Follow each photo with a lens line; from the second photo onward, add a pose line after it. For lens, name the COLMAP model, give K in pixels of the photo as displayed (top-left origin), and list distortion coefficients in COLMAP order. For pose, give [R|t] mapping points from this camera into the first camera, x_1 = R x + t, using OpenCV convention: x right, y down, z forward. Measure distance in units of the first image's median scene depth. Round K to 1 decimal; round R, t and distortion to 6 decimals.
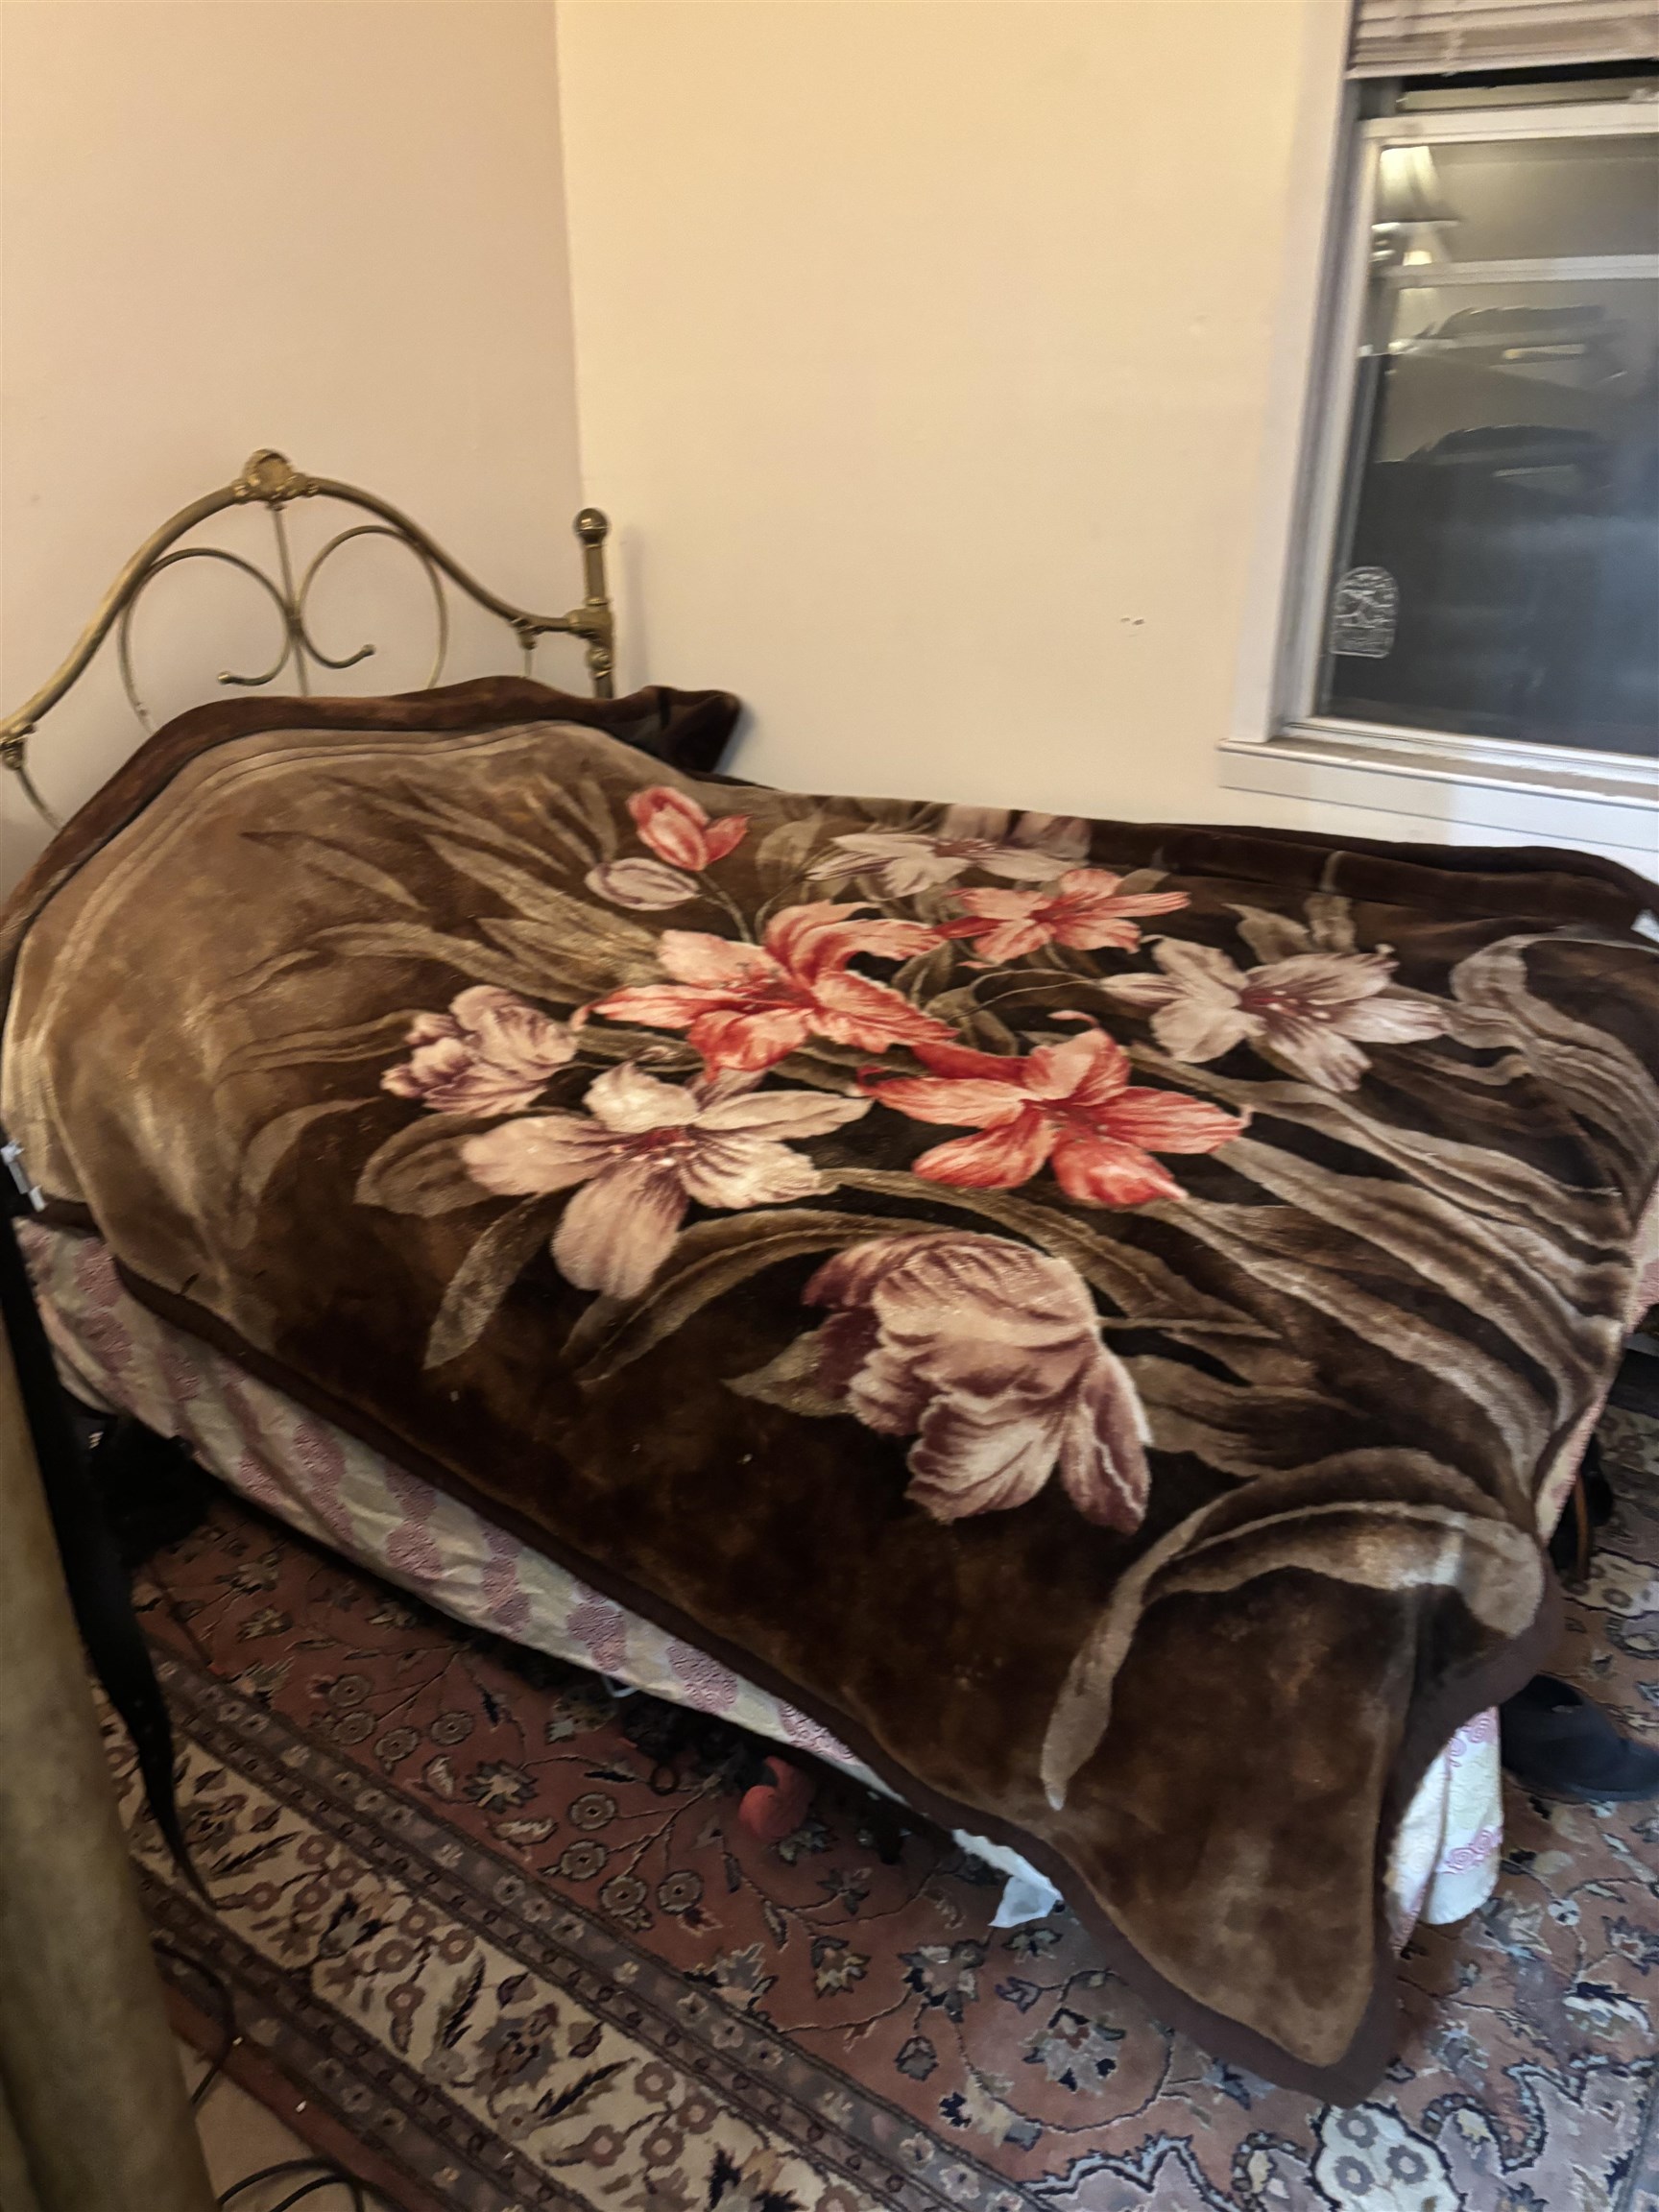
lens RADIAL K [[1657.6, 0, 800.9], [0, 1657.6, 1112.8], [0, 0, 1]] dist [0.072007, -0.080115]
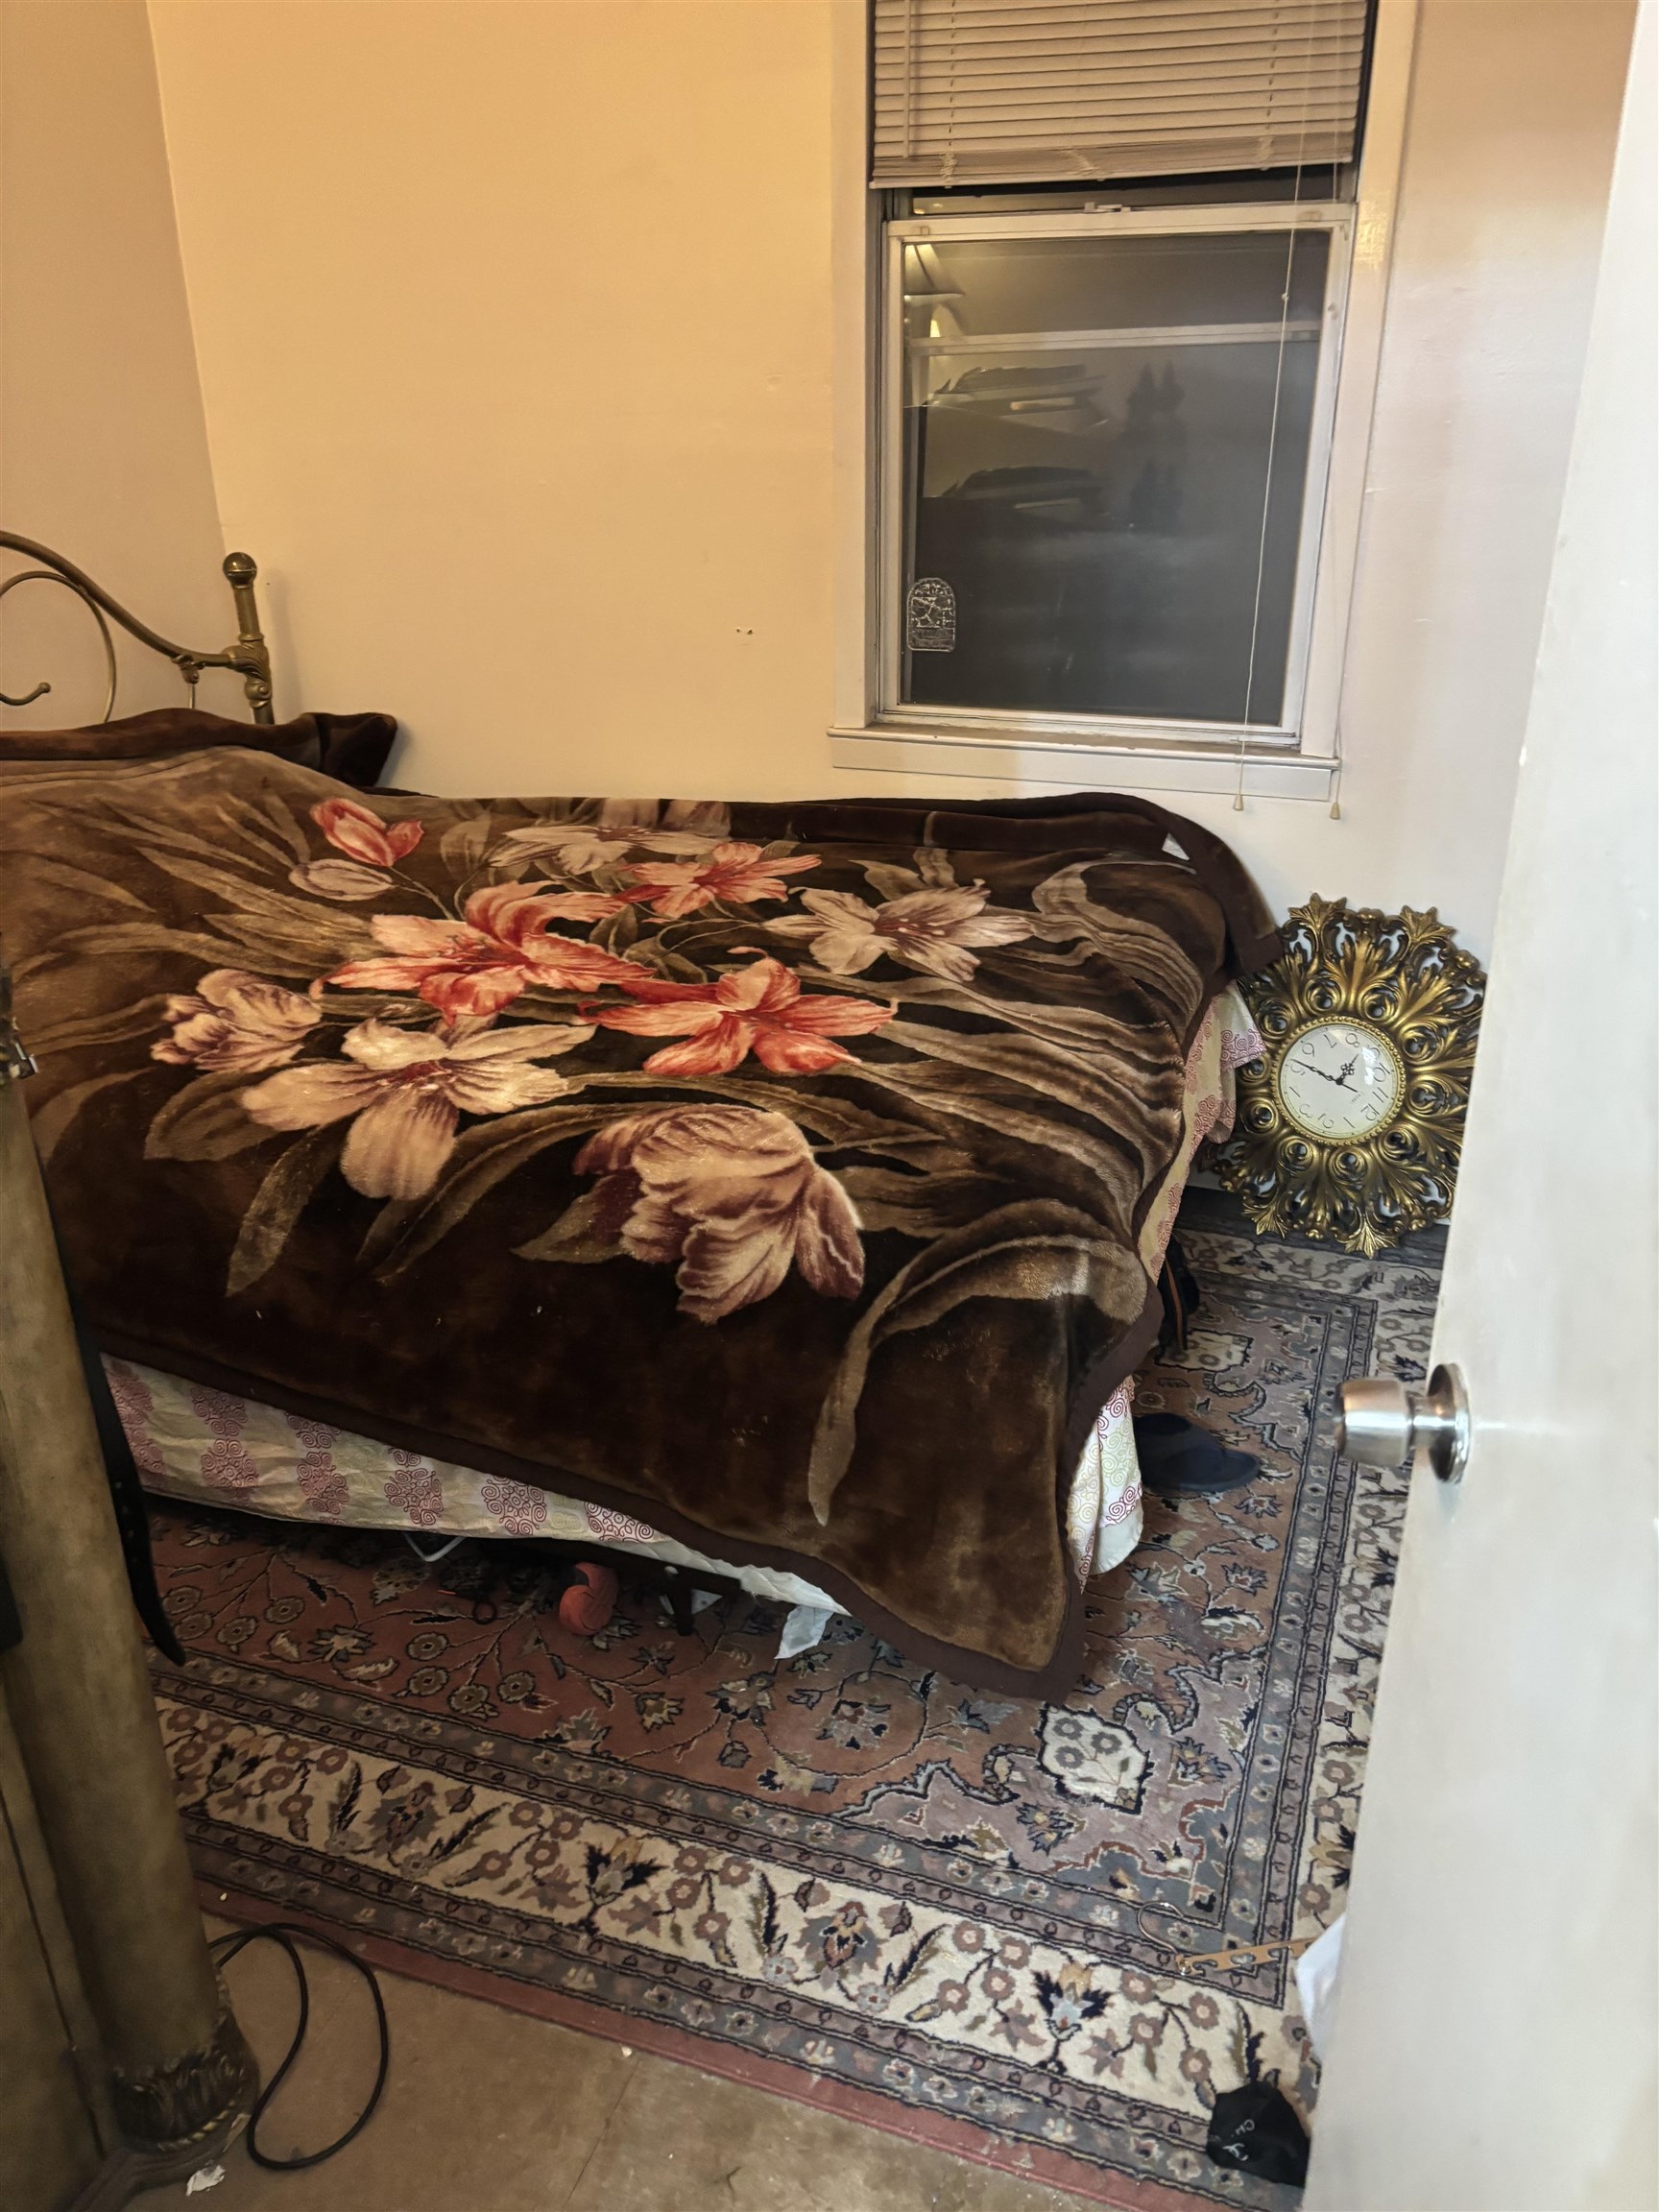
lens RADIAL K [[1661.5, 0, 822.4], [0, 1661.5, 1093.2], [0, 0, 1]] dist [0.048942, -0.048128]
pose [[0.965950, -0.107134, 0.235505, -0.098820], [0.115430, 0.993079, -0.021688, 0.098977], [-0.231551, 0.048134, 0.971631, -0.226073]]
